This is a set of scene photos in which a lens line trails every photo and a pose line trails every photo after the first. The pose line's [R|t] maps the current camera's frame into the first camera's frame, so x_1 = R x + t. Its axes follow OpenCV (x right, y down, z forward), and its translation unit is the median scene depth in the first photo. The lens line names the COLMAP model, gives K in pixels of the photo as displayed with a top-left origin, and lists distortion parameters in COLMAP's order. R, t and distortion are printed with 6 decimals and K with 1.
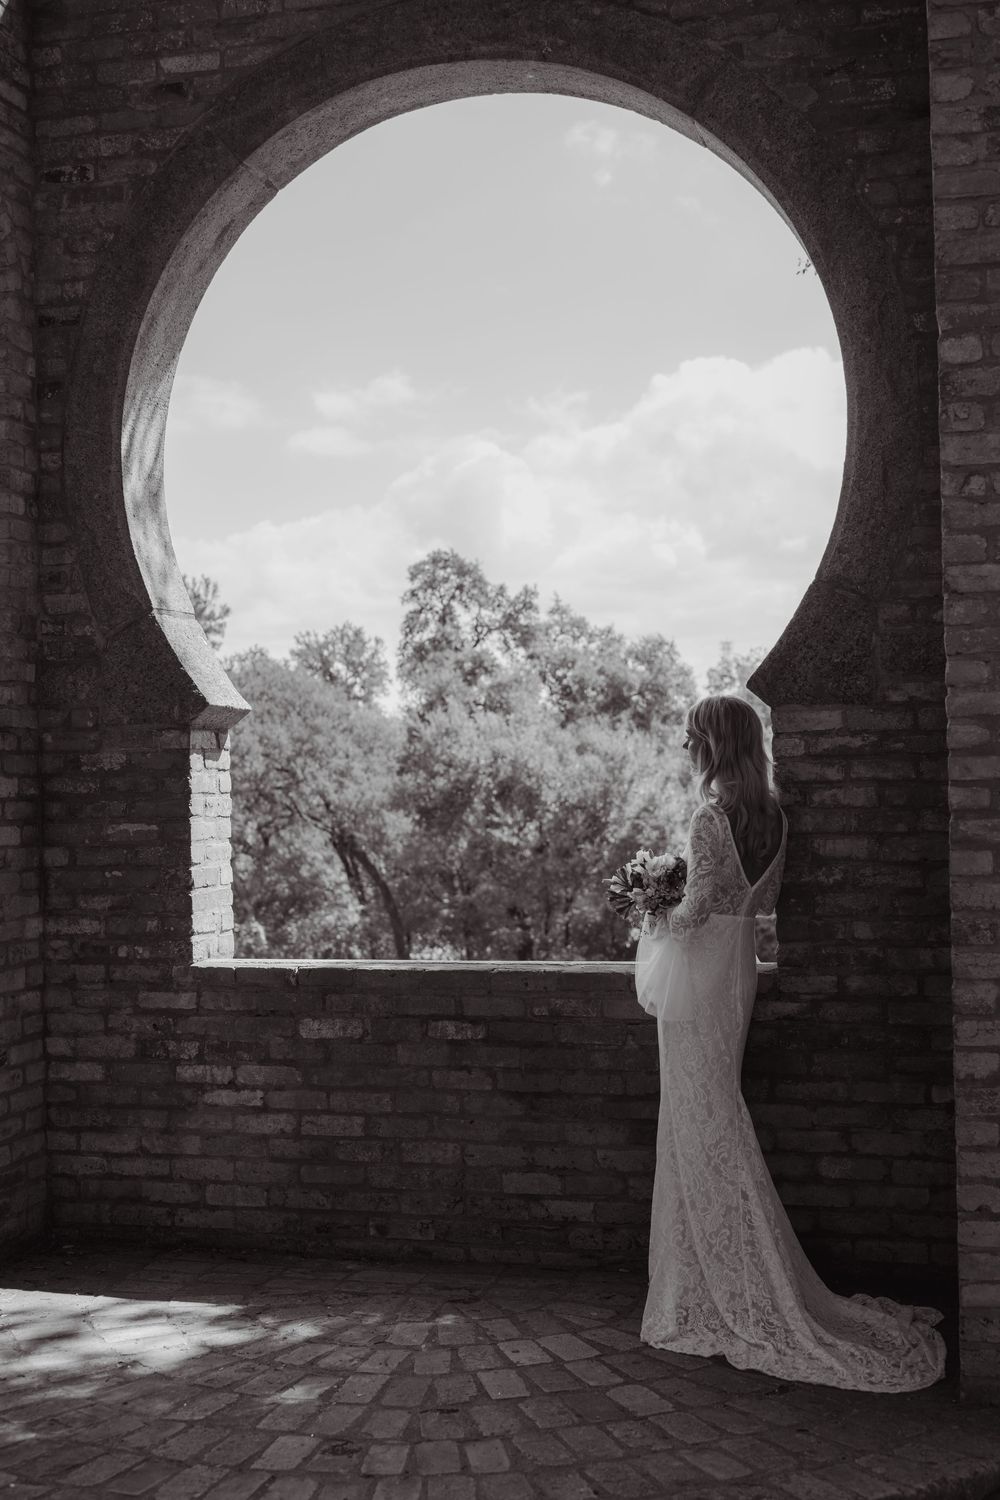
lens RADIAL K [[1940.0, 0, 497.7], [0, 1940.0, 730.4], [0, 0, 1]] dist [-0.036843, 0.026210]
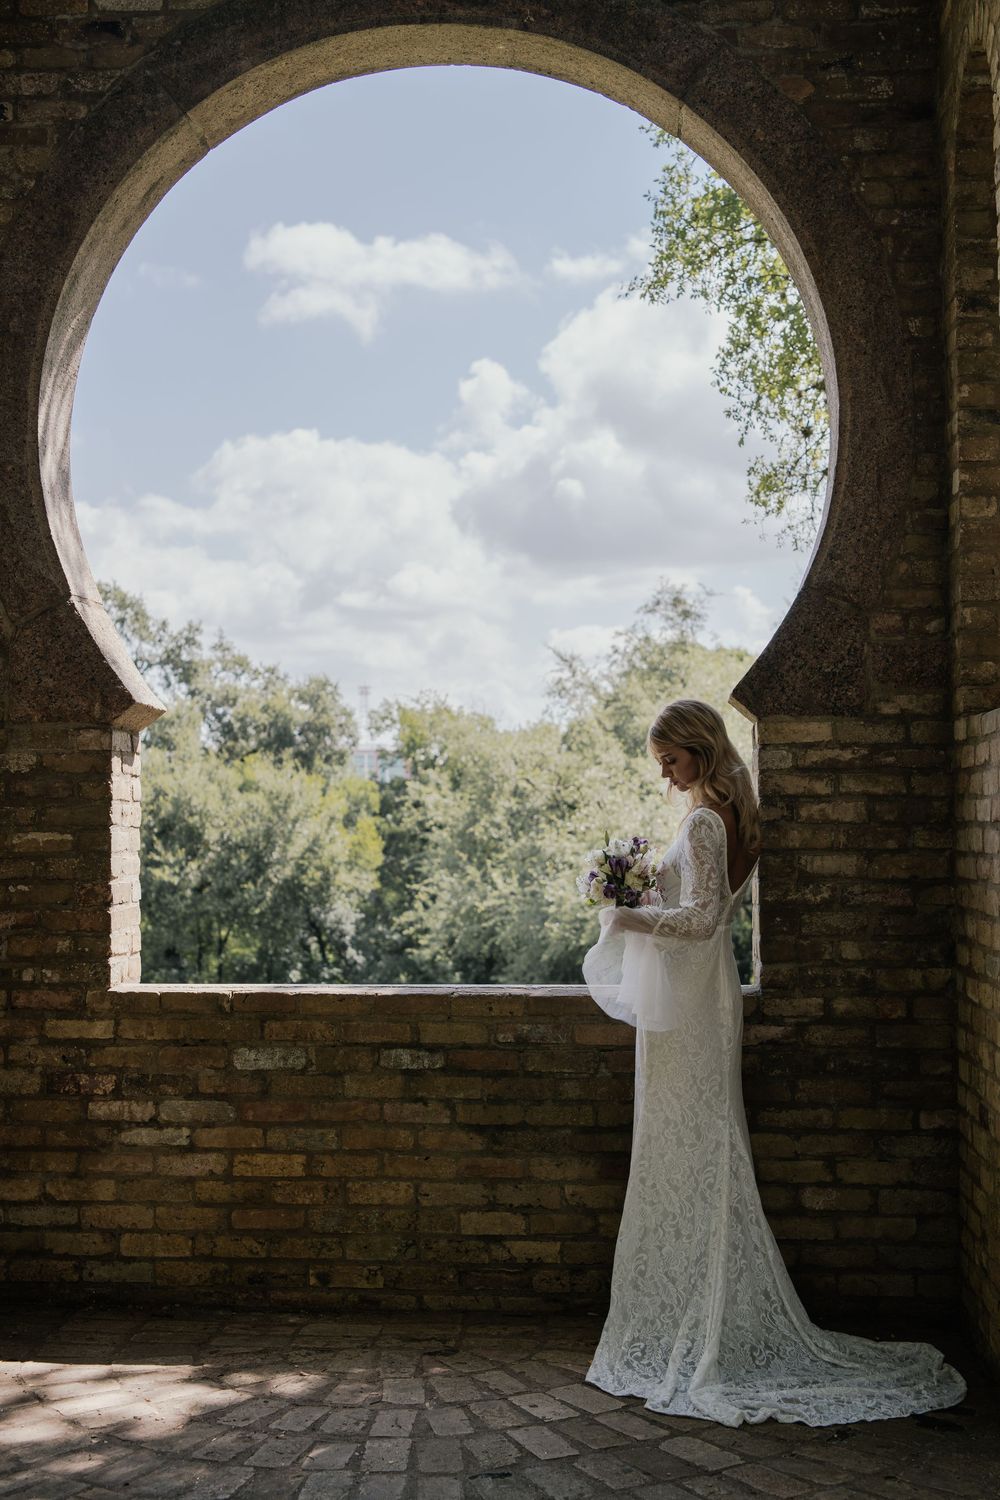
lens RADIAL K [[1940.0, 0, 497.7], [0, 1940.0, 730.4], [0, 0, 1]] dist [-0.036843, 0.026210]
pose [[0.981829, 0.023567, 0.188297, -0.156830], [-0.019300, 0.999514, -0.024462, 0.019342], [-0.188782, 0.020383, 0.981808, 0.079273]]
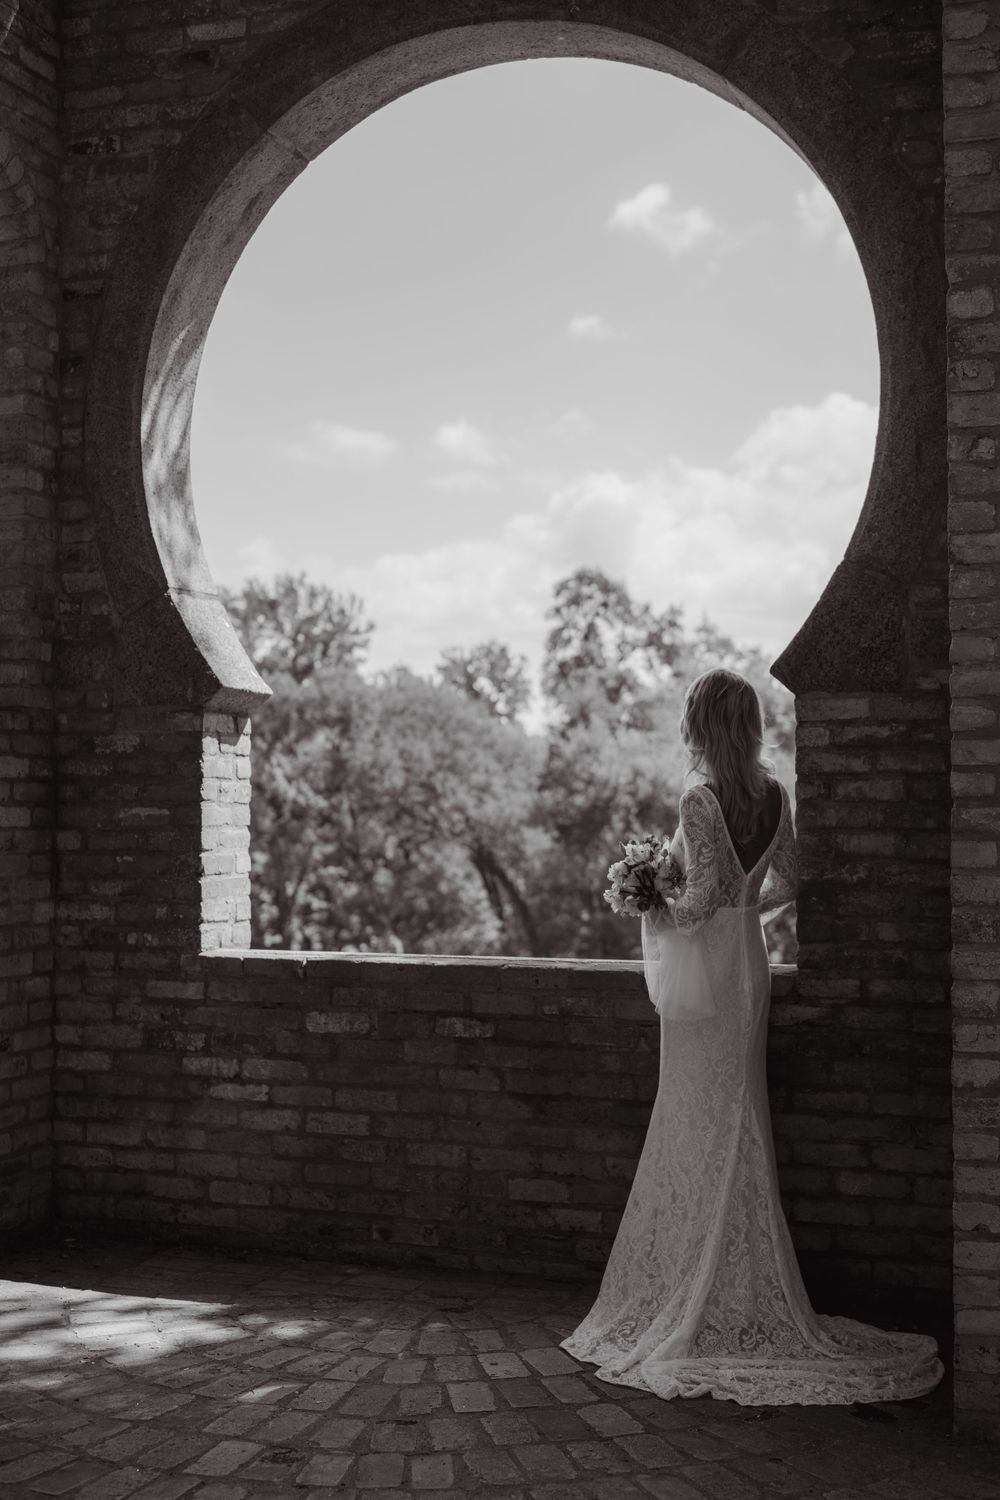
lens RADIAL K [[1940.0, 0, 497.7], [0, 1940.0, 730.4], [0, 0, 1]] dist [-0.036843, 0.026210]
pose [[0.996732, 0.015688, -0.079238, 0.067888], [-0.016523, 0.999815, -0.009896, 0.016528], [0.079068, 0.011173, 0.996807, 0.042617]]
